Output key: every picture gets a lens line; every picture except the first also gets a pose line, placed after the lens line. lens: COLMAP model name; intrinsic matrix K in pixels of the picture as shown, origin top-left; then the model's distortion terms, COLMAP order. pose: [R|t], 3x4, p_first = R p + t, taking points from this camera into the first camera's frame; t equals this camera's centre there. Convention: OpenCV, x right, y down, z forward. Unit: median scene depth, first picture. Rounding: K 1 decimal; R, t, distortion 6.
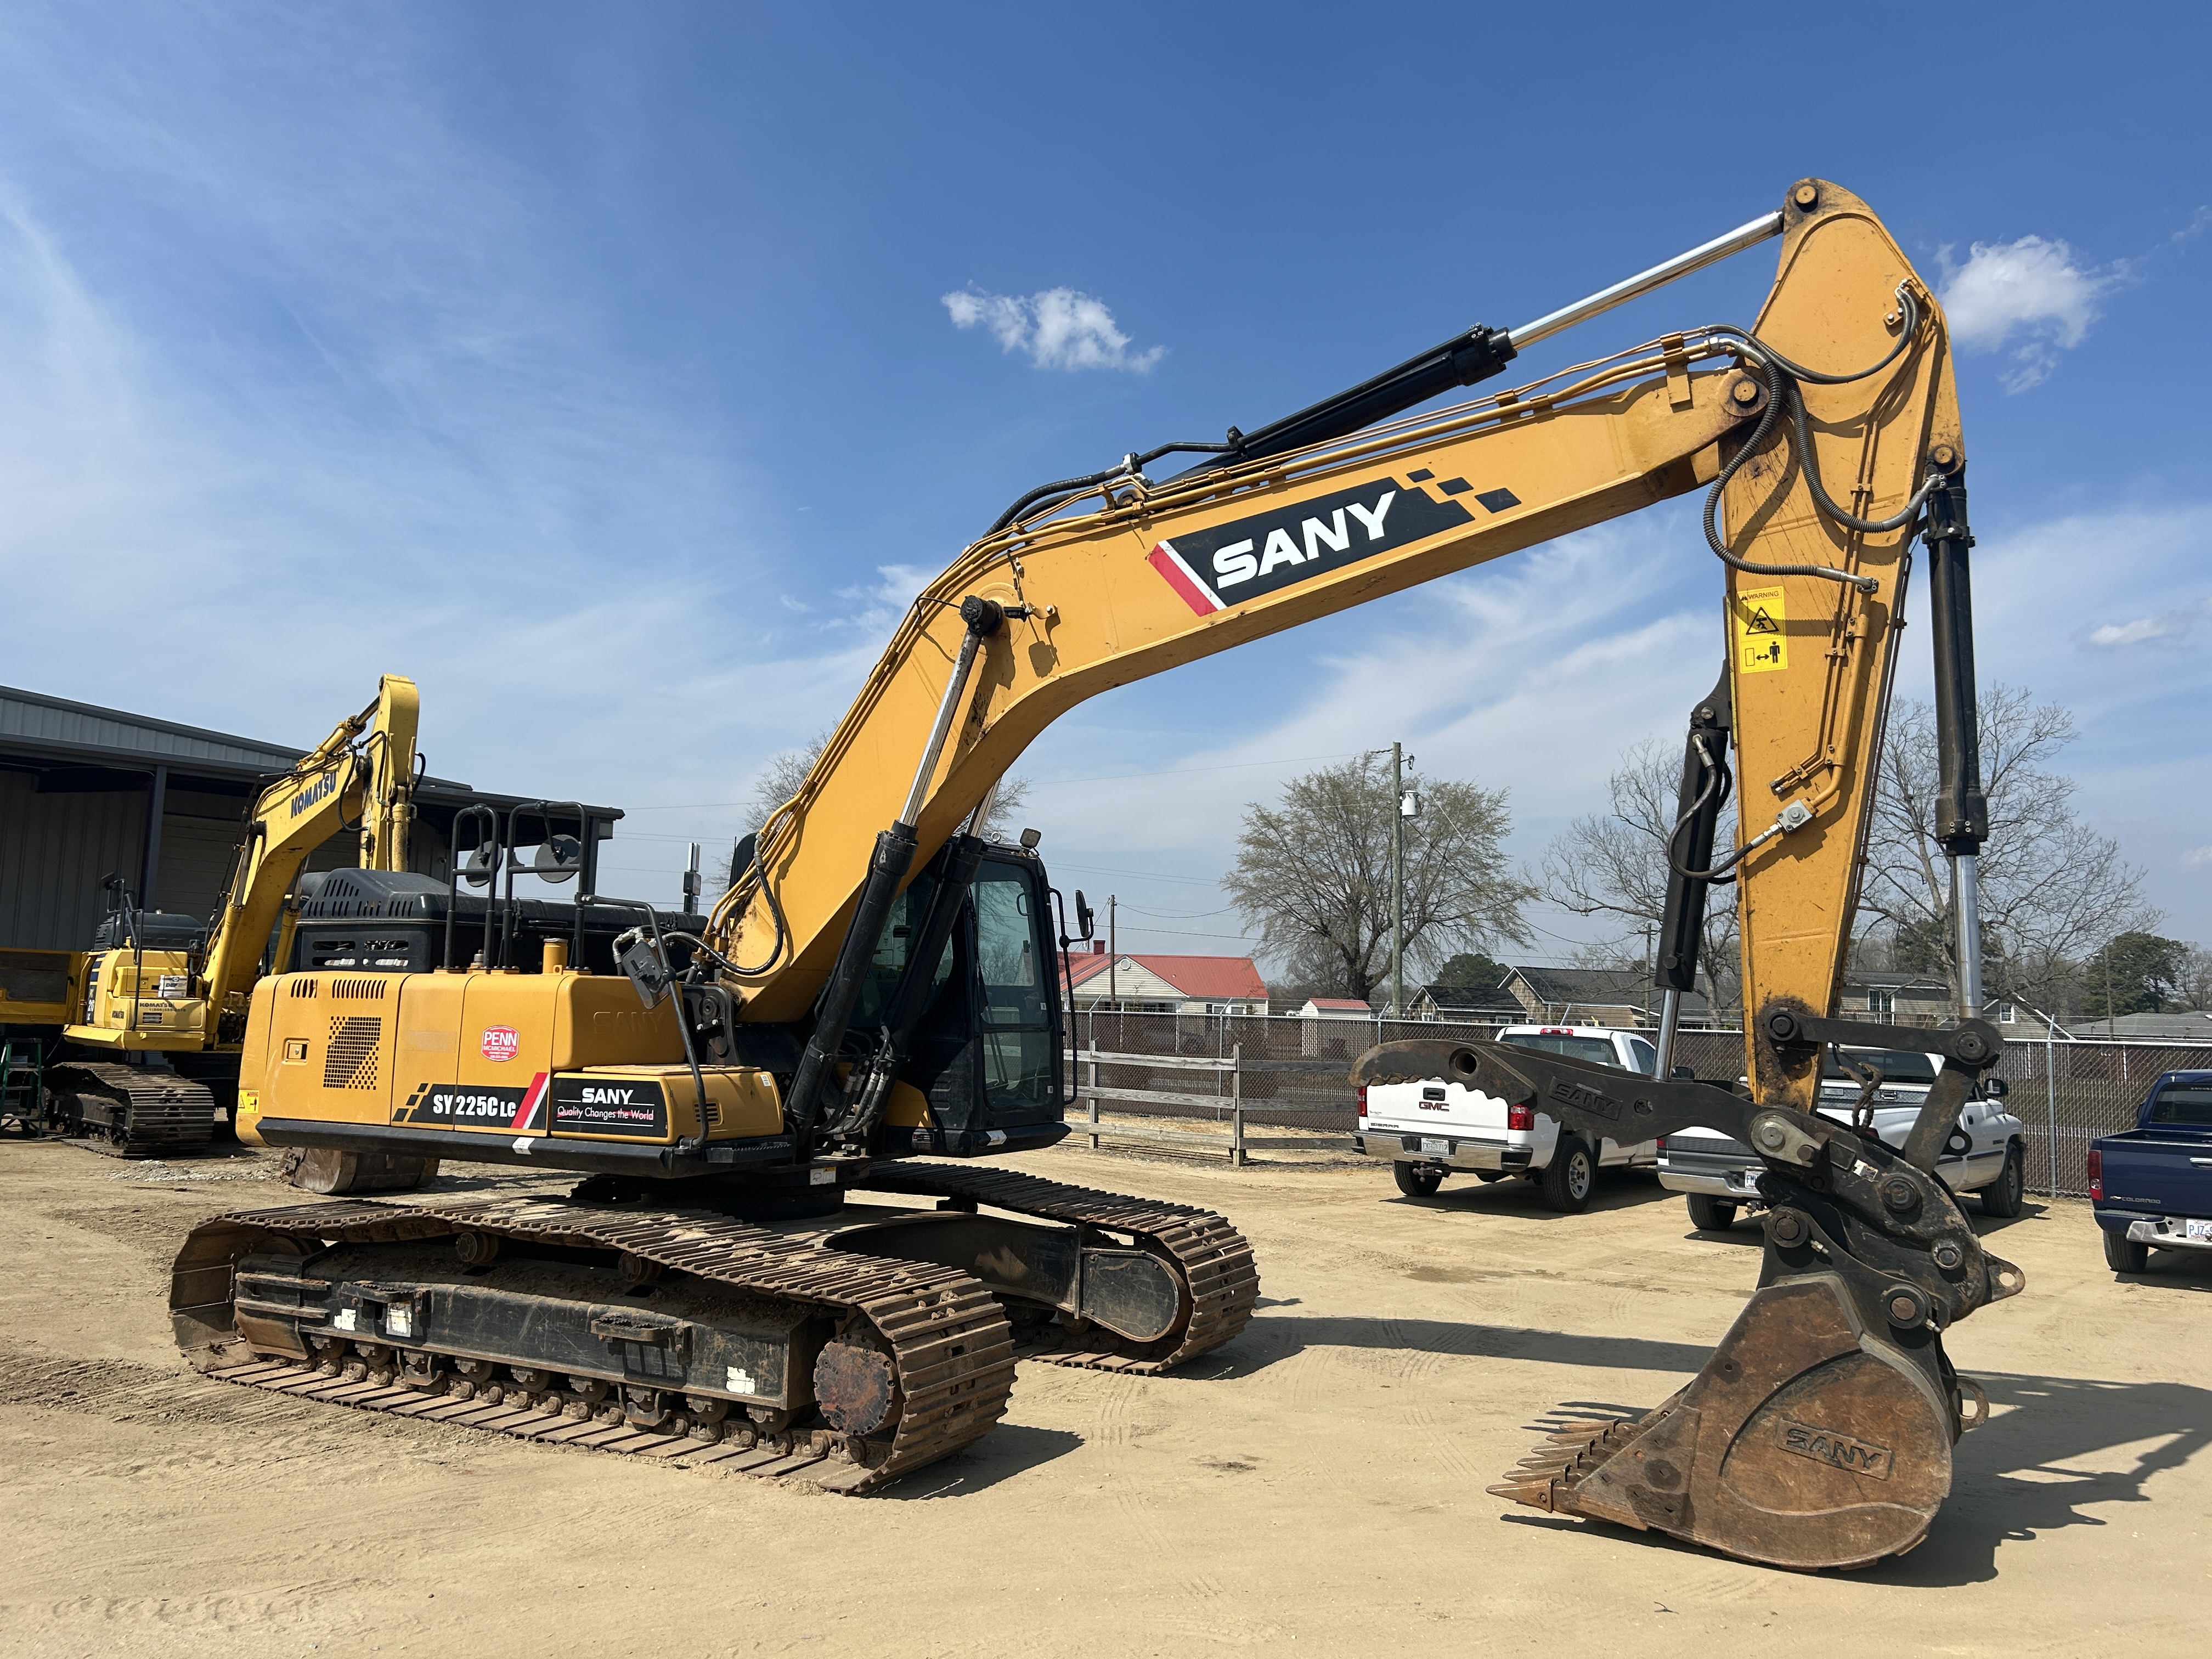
lens RADIAL K [[1692.2, 0, 1096.2], [0, 1692.2, 830.2], [0, 0, 1]] dist [0.047535, -0.052961]
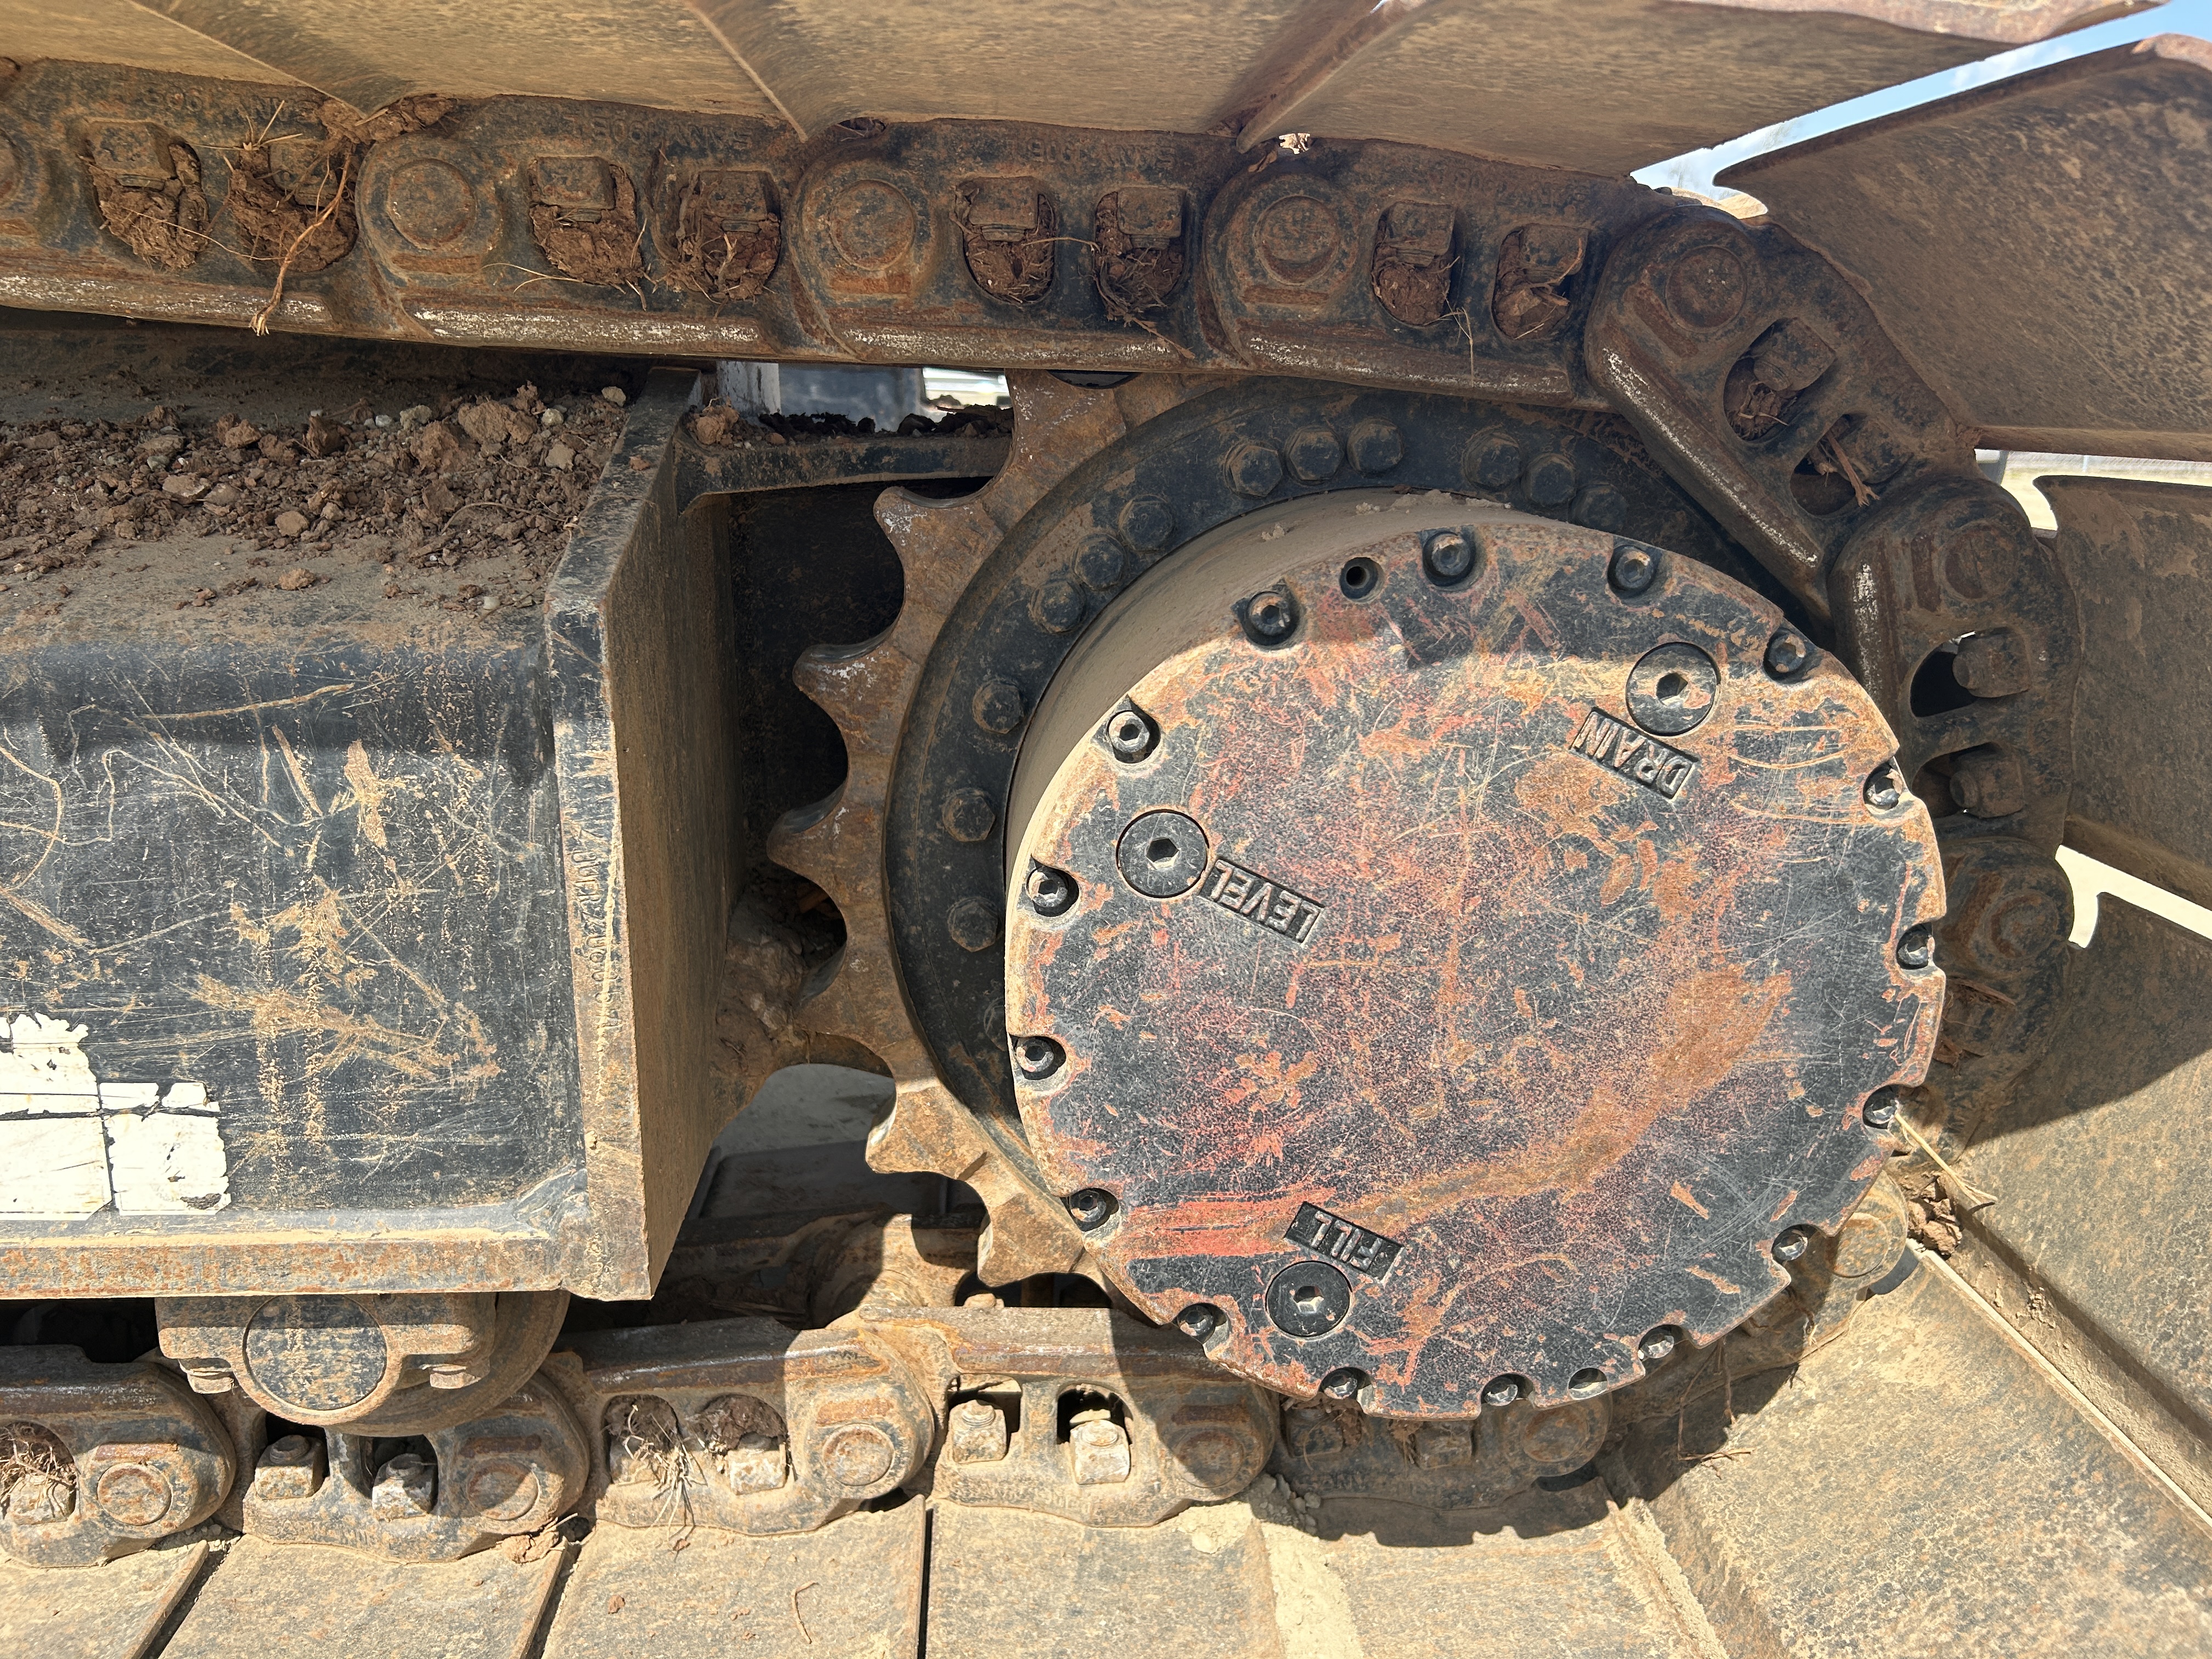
lens RADIAL K [[1692.2, 0, 1121.3], [0, 1692.2, 833.8], [0, 0, 1]] dist [0.047535, -0.052961]
pose [[0.841782, -0.142724, 0.520608, -0.182789], [-0.058047, 0.934891, 0.350156, 0.238314], [-0.536687, -0.324975, 0.778690, 0.793962]]
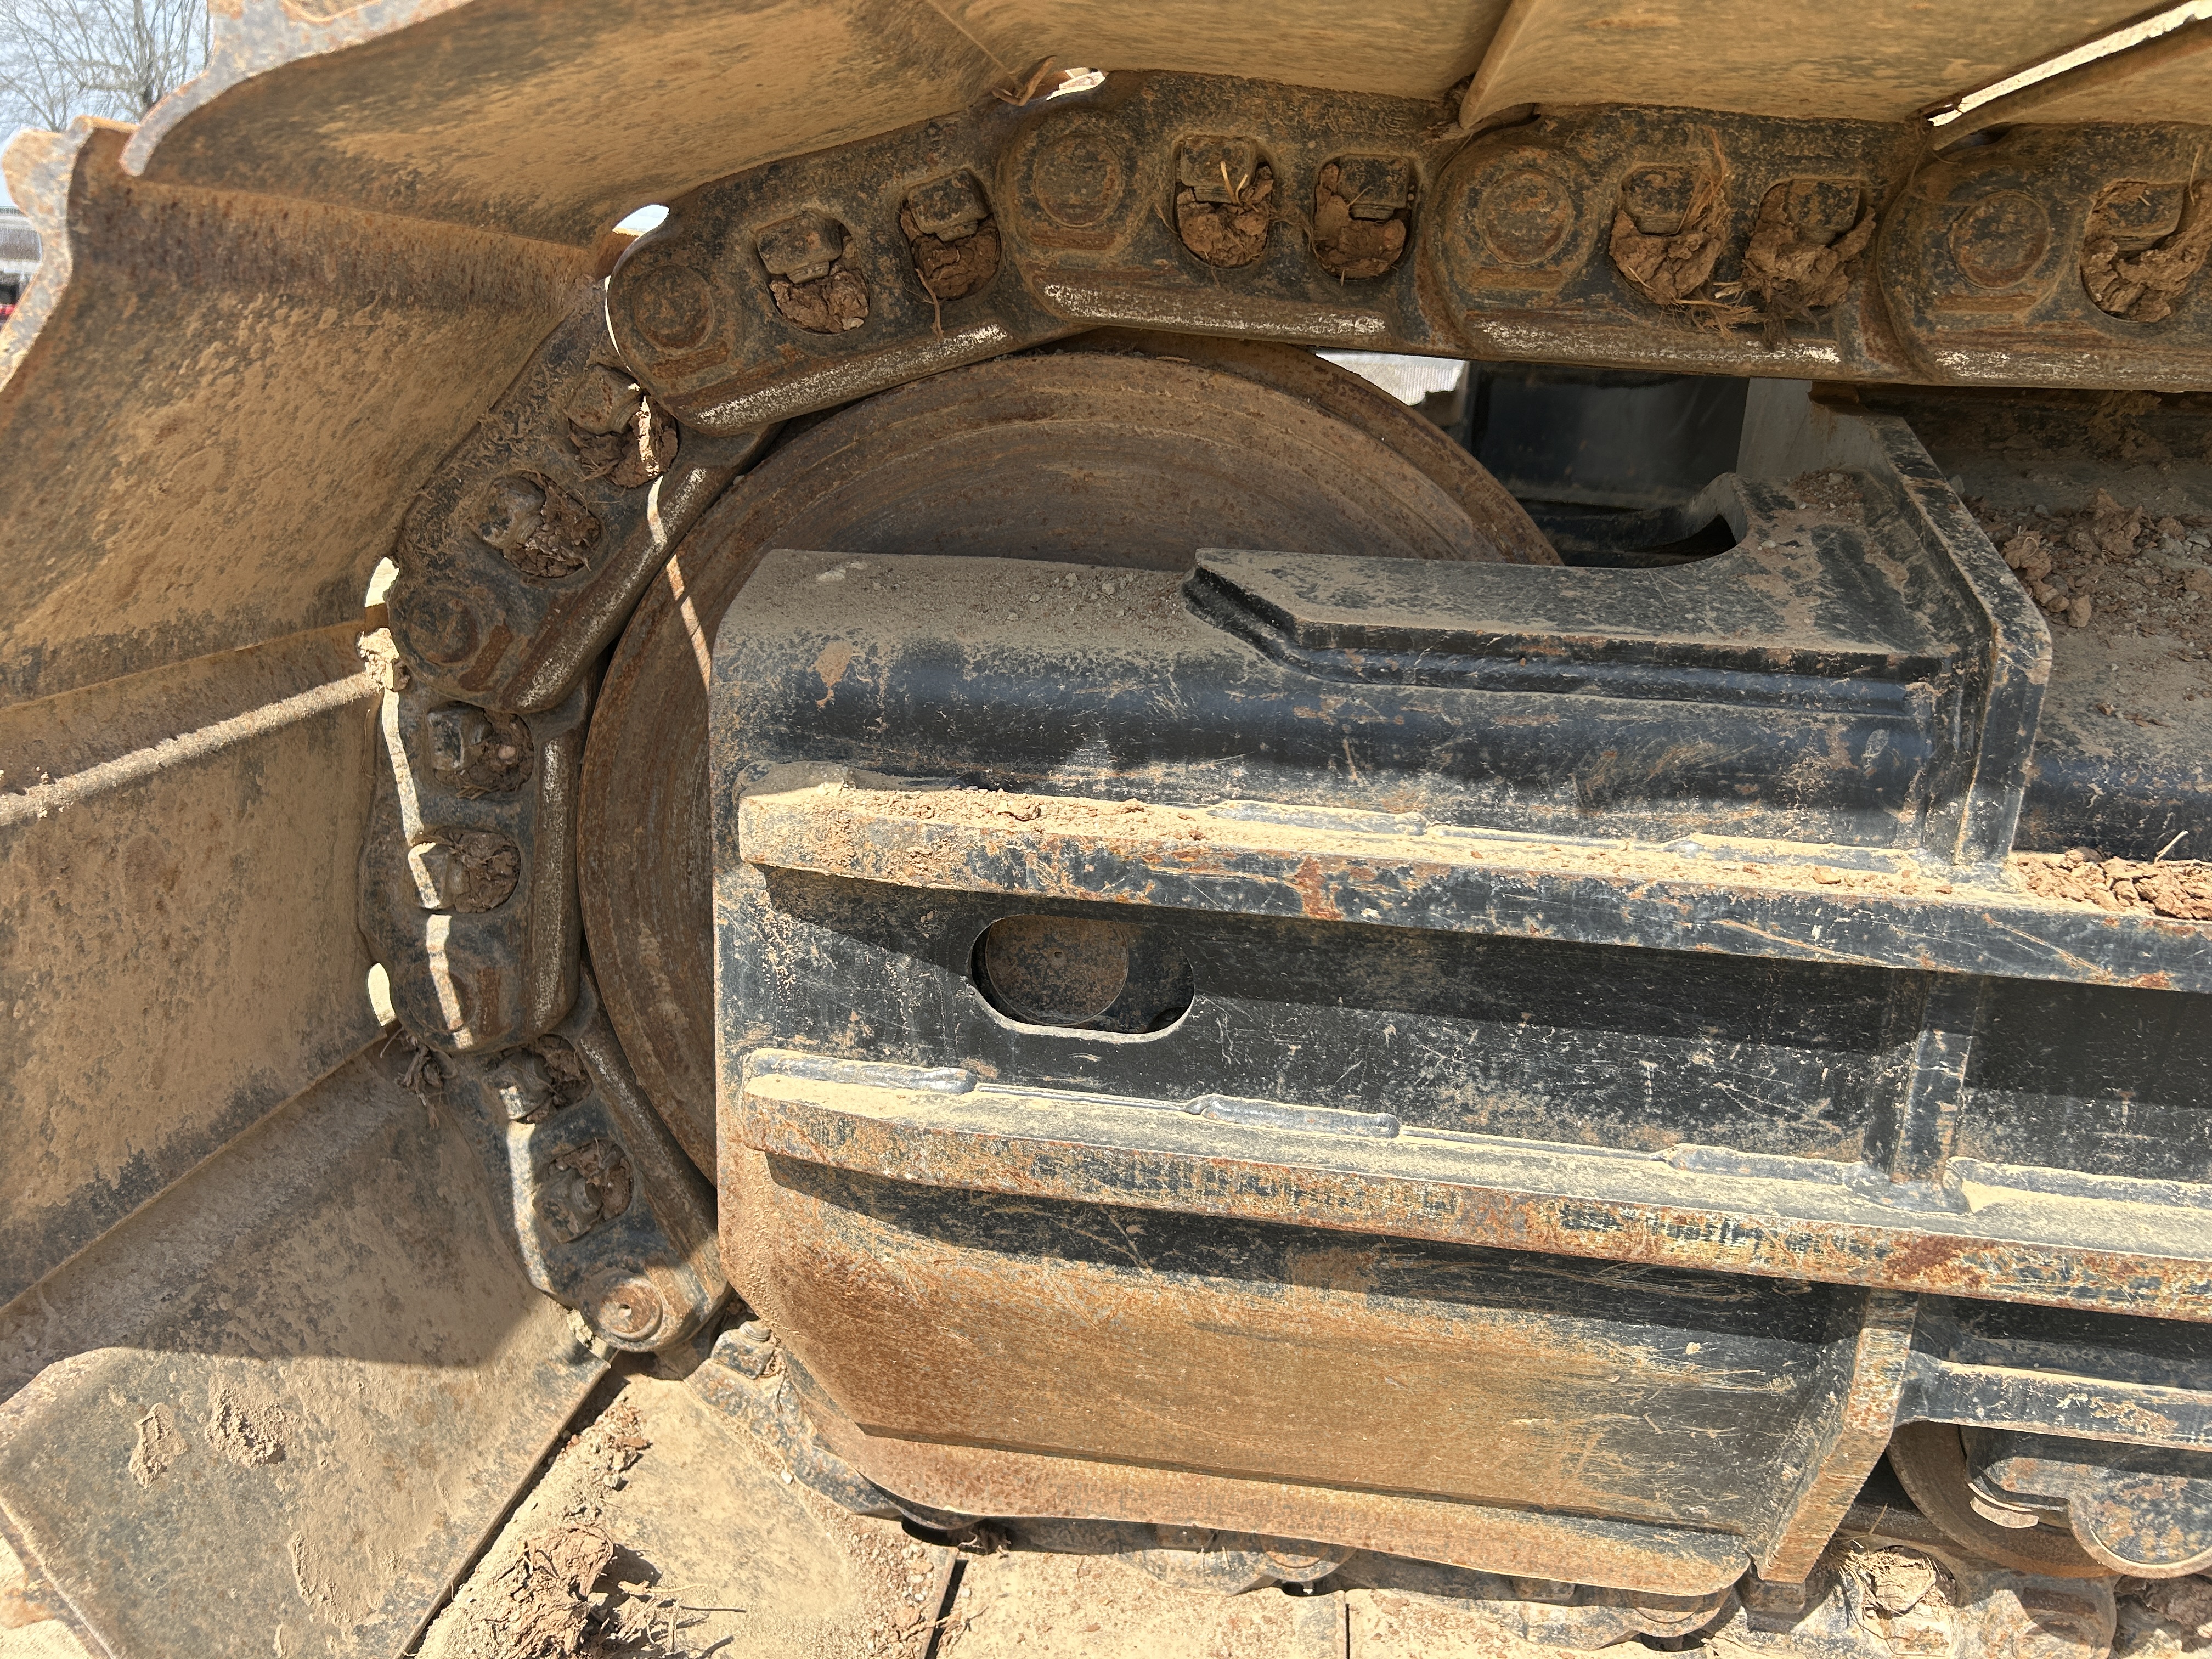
lens RADIAL K [[1692.2, 0, 1093.8], [0, 1692.2, 828.4], [0, 0, 1]] dist [0.047535, -0.052961]
pose [[0.929339, -0.073084, 0.361923, -0.564054], [-0.070714, 0.926840, 0.368737, 0.251570], [-0.362393, -0.368274, 0.856181, 1.010116]]
